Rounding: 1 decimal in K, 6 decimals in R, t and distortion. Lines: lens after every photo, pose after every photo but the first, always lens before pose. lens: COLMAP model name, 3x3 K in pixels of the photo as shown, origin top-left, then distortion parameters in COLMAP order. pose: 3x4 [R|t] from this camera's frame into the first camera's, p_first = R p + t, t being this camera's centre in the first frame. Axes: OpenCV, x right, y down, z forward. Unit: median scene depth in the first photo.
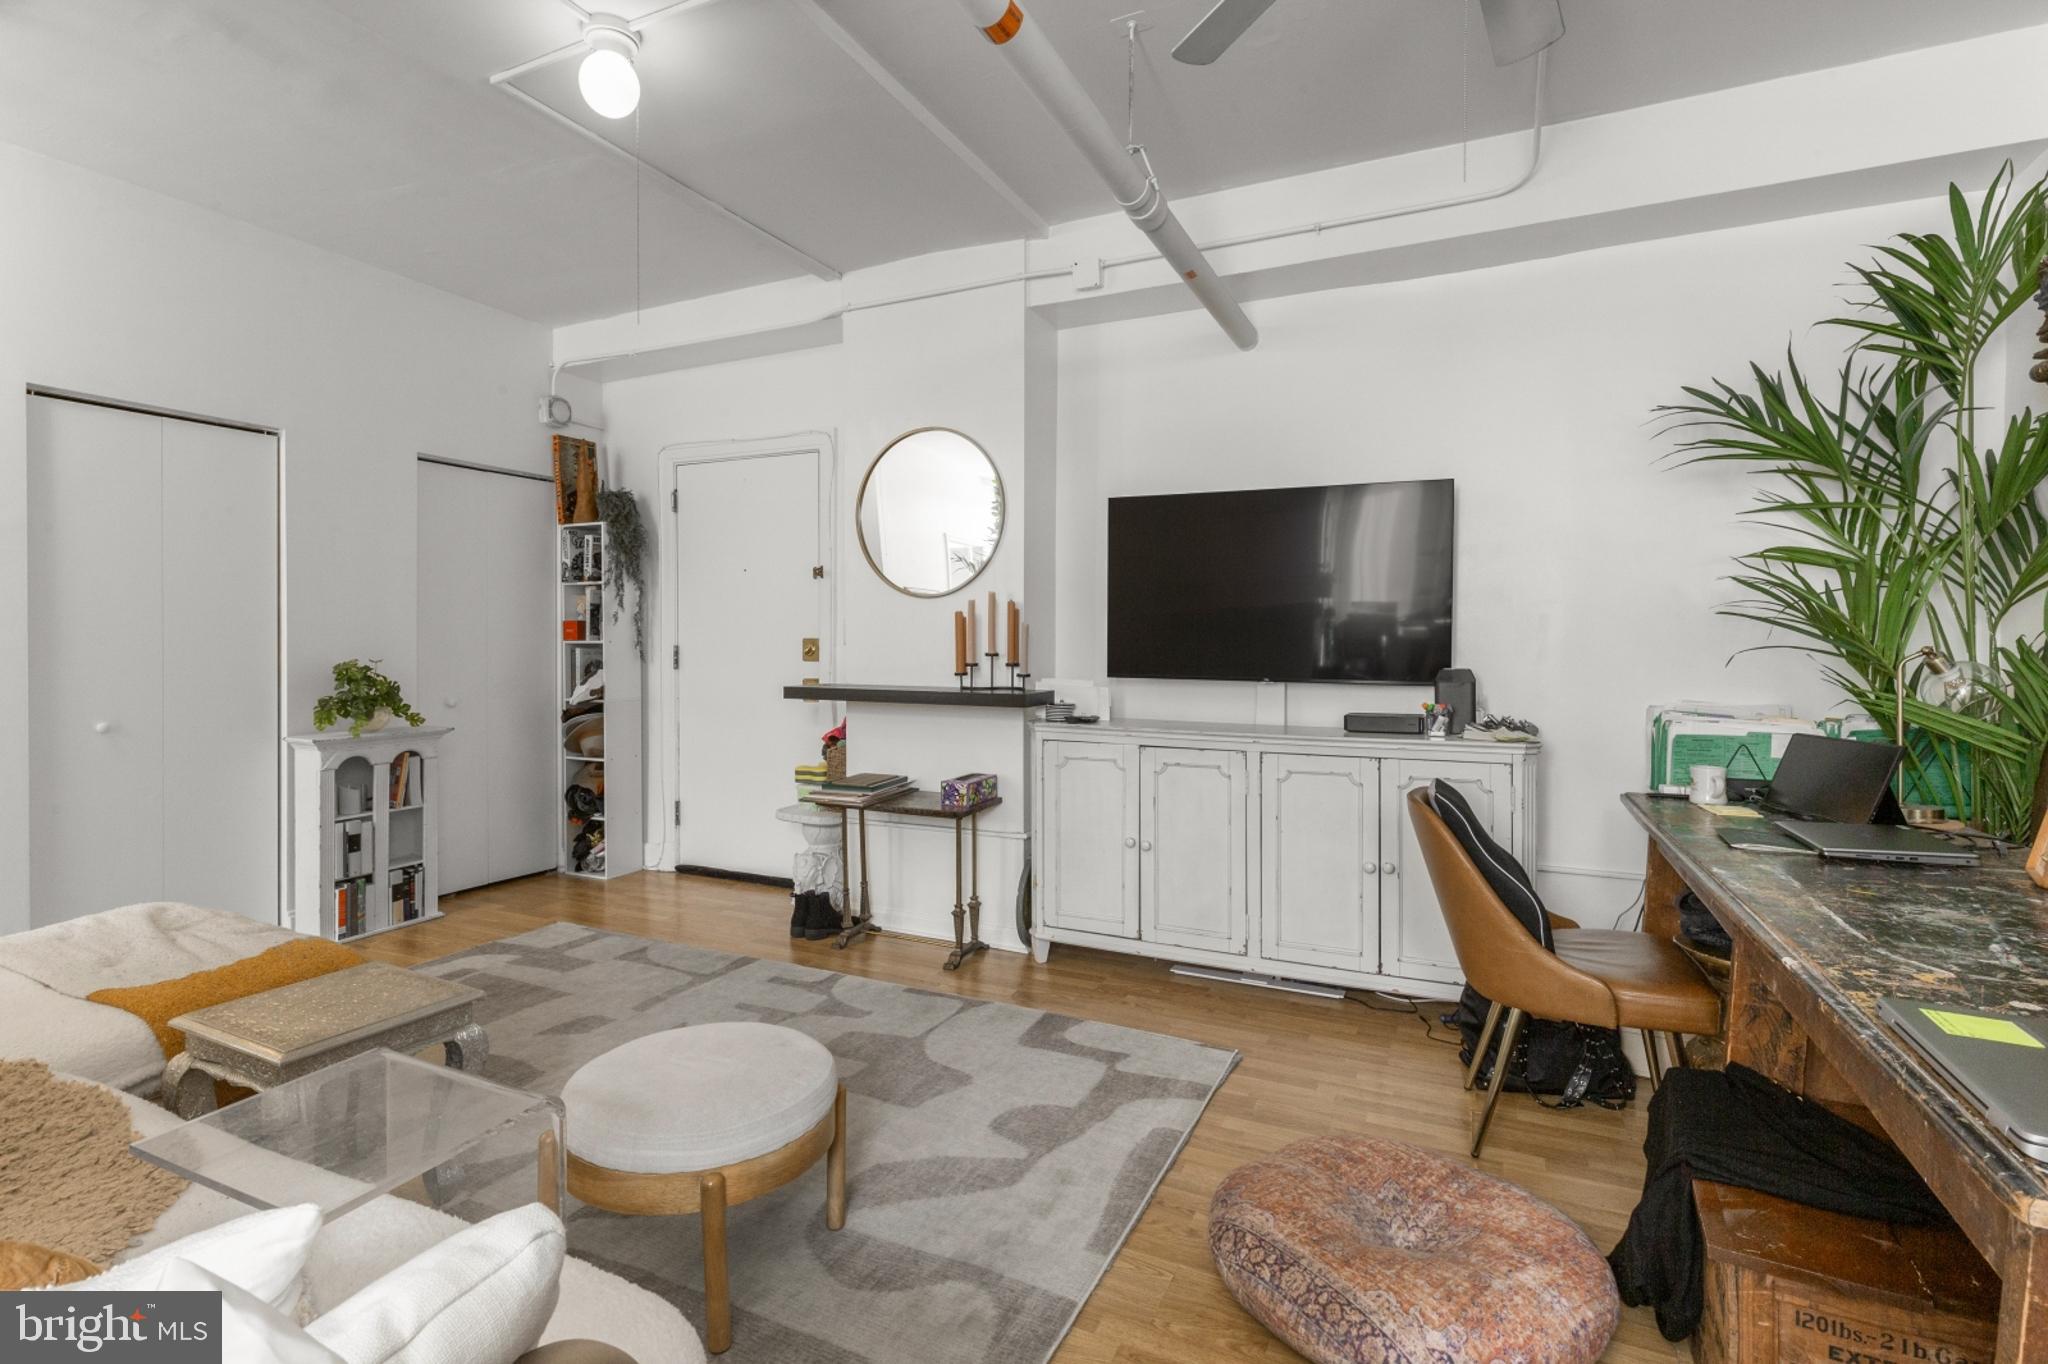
lens RADIAL K [[963.1, 0, 1011.7], [0, 963.1, 656.3], [0, 0, 1]] dist [0.000805, -0.000468]
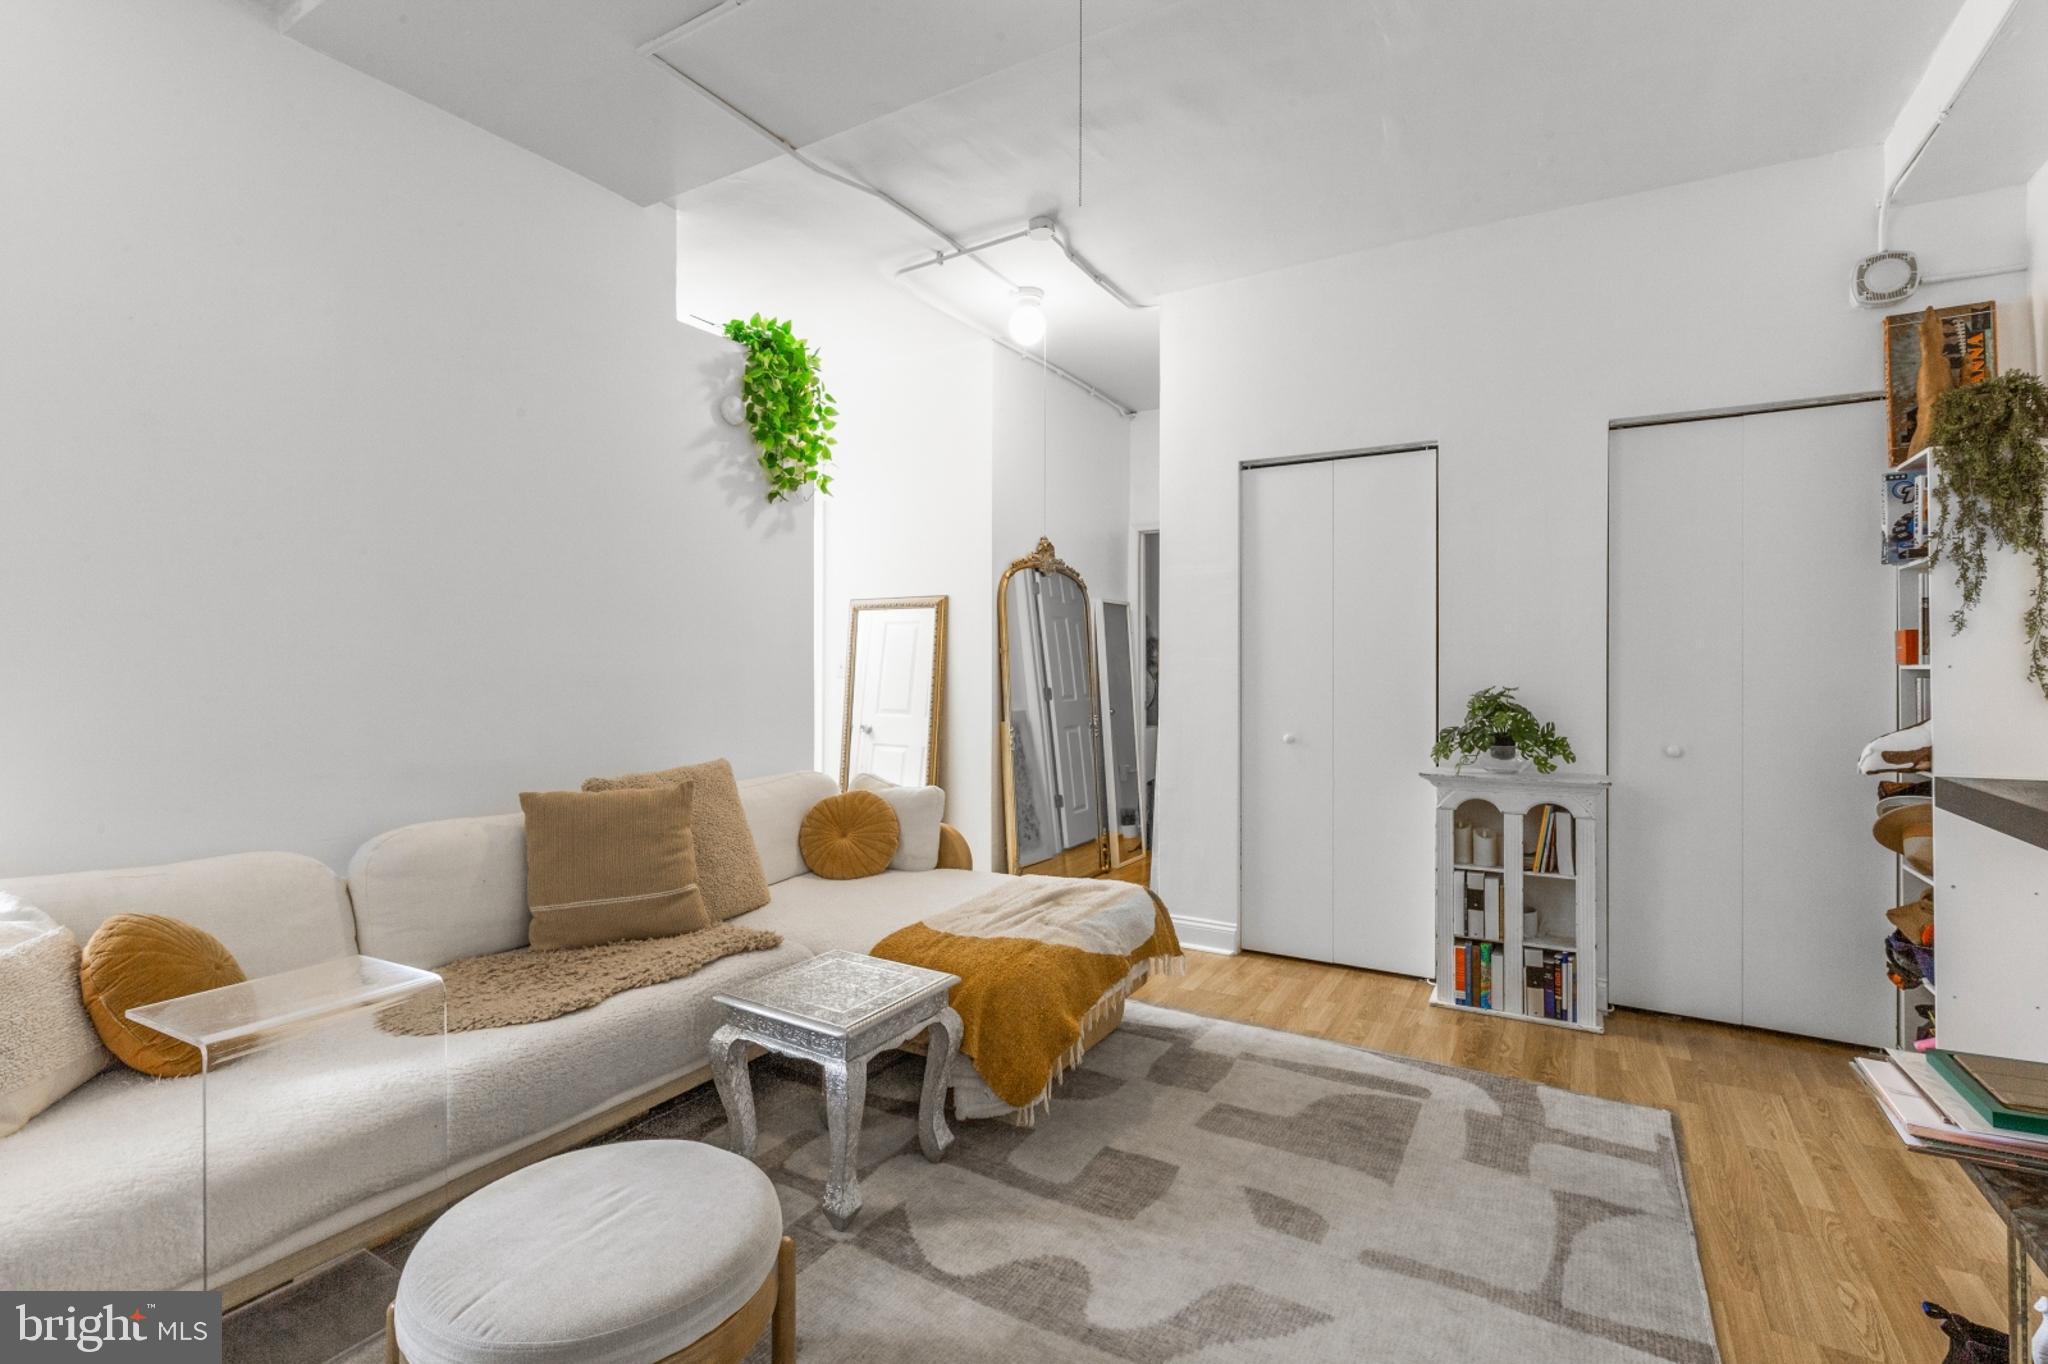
lens RADIAL K [[938.0, 0, 1020.8], [0, 938.0, 664.4], [0, 0, 1]] dist [0.002968, -0.001031]
pose [[-0.086946, -0.000990, -0.996213, 0.190626], [-0.017481, 0.999847, 0.000532, -0.009637], [0.996060, 0.017461, -0.086950, 0.668362]]
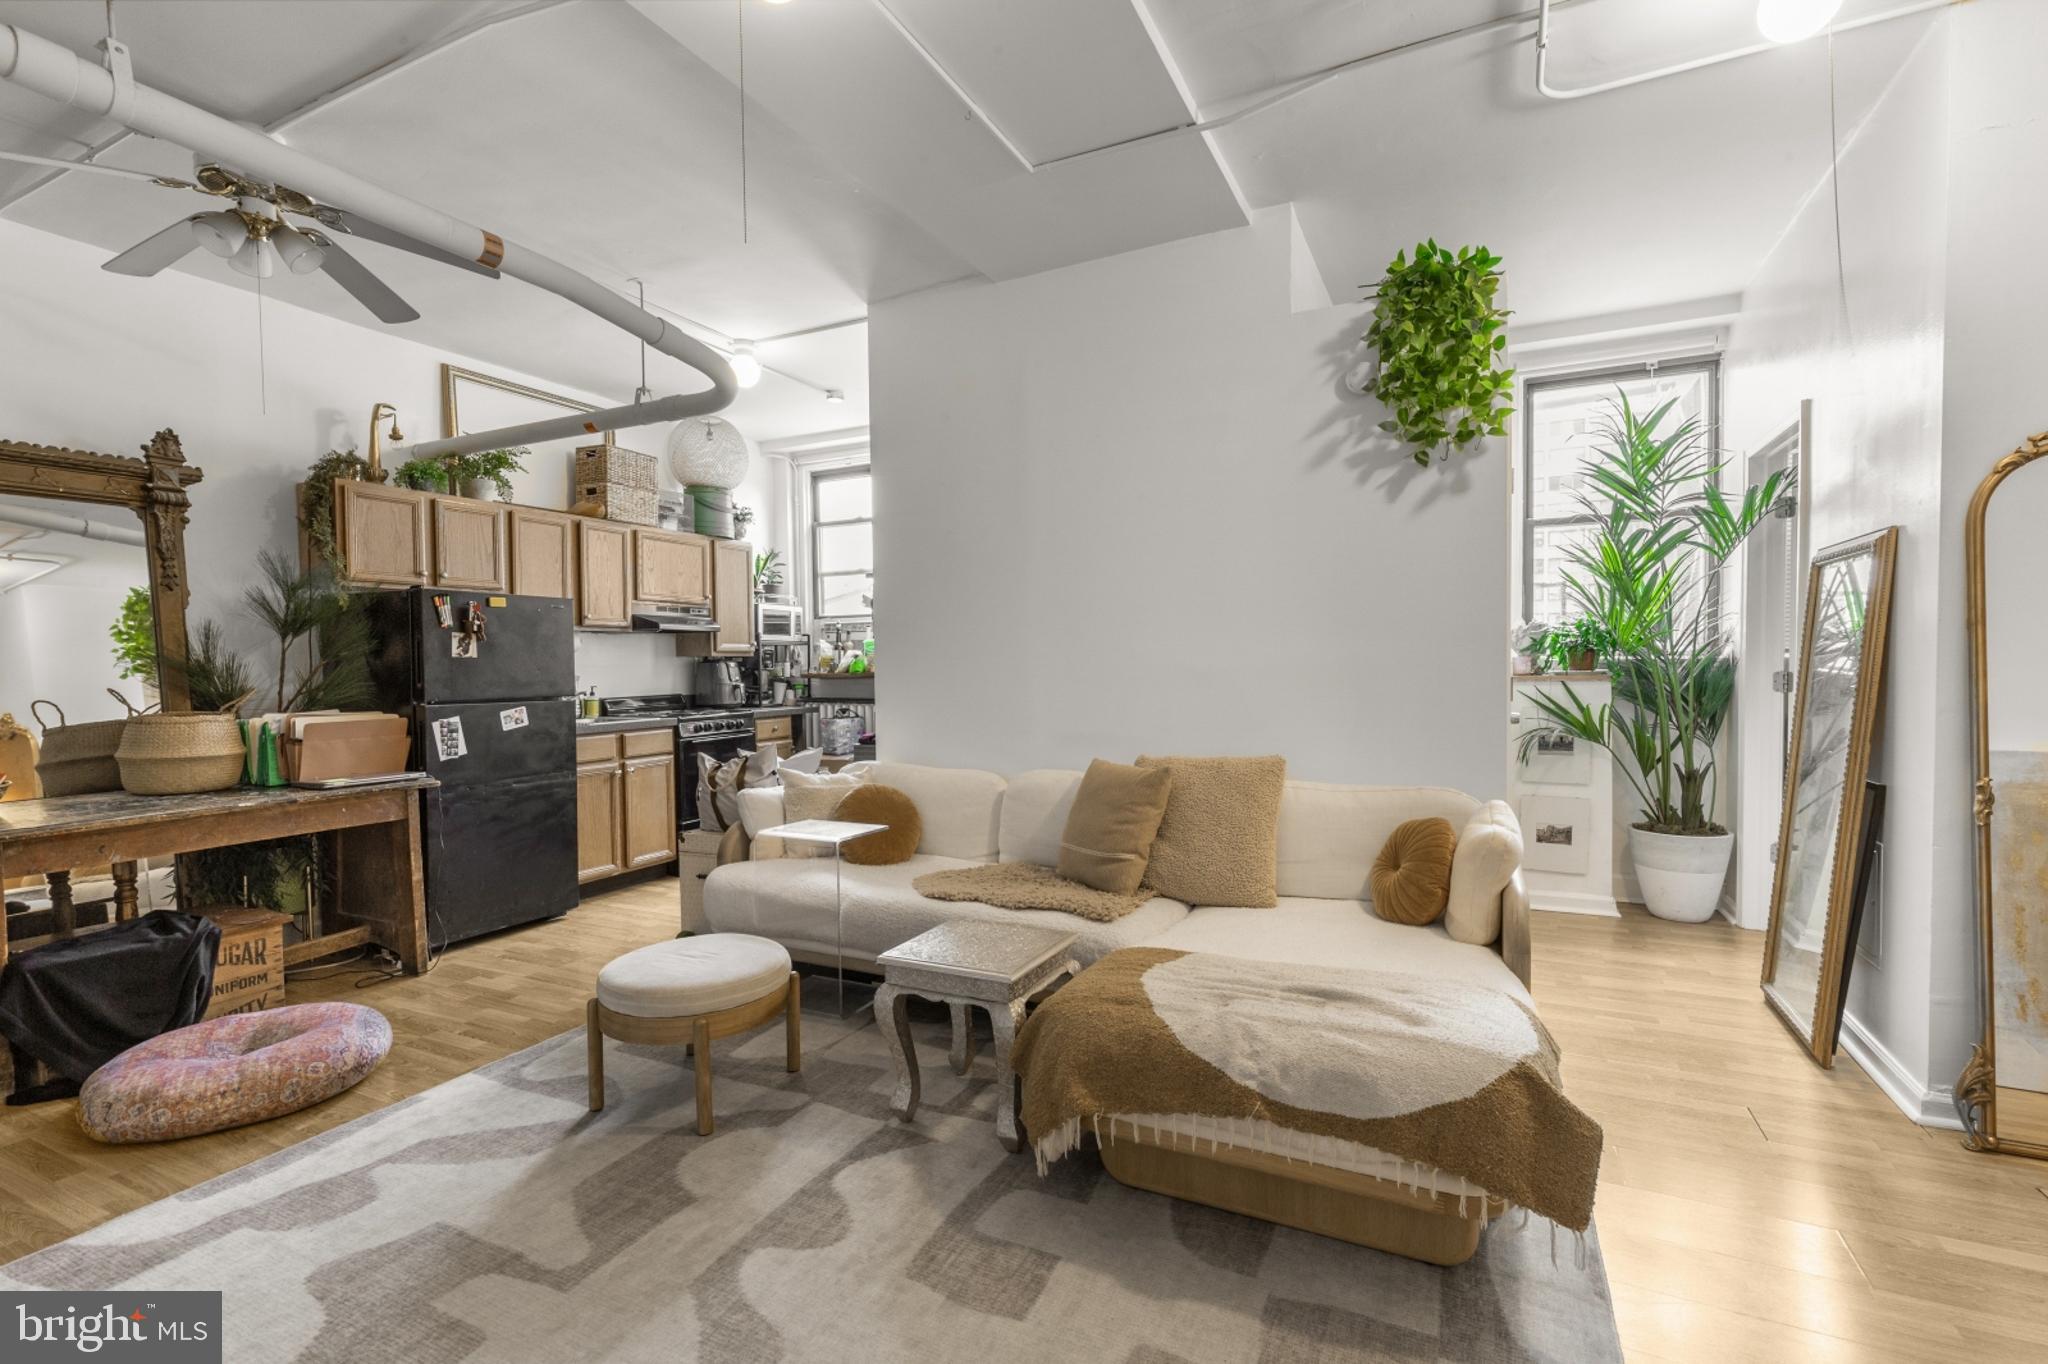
lens RADIAL K [[924.8, 0, 1029.7], [0, 924.8, 691.2], [0, 0, 1]] dist [0.003891, -0.001050]
pose [[-0.999908, 0.010108, 0.009035, -0.403285], [0.010532, 0.998780, 0.048249, -0.017551], [-0.008536, 0.048340, -0.998794, 1.138045]]
